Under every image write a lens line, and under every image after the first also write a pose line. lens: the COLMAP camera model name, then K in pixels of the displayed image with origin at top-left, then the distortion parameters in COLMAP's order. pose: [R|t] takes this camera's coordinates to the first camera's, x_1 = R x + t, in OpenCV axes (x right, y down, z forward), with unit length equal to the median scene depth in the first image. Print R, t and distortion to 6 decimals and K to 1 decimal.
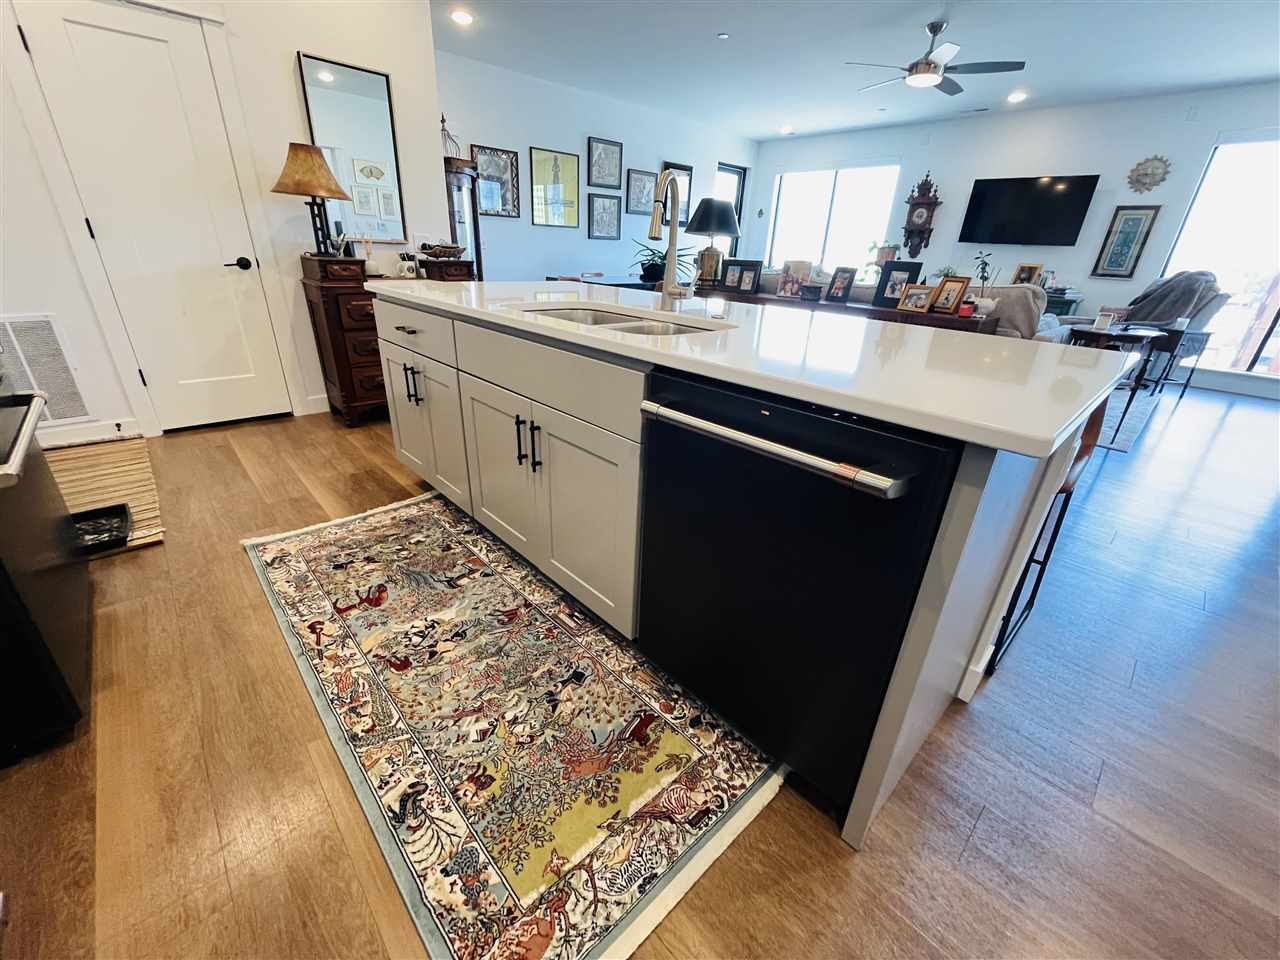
lens RADIAL K [[516.5, 0, 638.2], [0, 516.5, 480.8], [0, 0, 1]] dist [-0.001590, -0.000880]
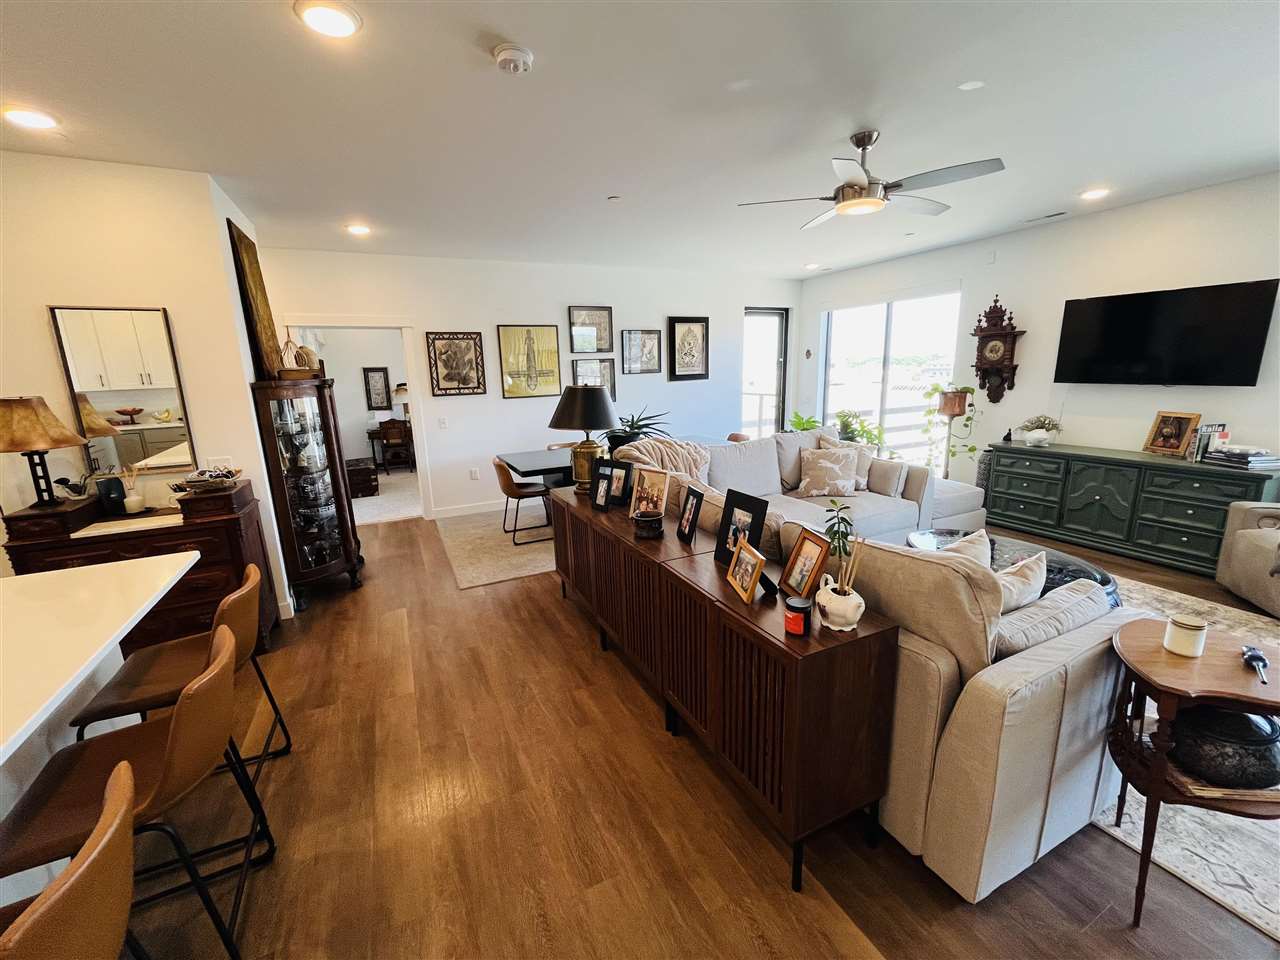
lens RADIAL K [[516.5, 0, 639.1], [0, 516.5, 480.8], [0, 0, 1]] dist [-0.001590, -0.000880]
pose [[0.954287, -0.009006, -0.298756, 0.349374], [-0.054412, 0.977609, -0.203272, -0.191881], [0.293897, 0.210235, 0.932430, 0.253071]]
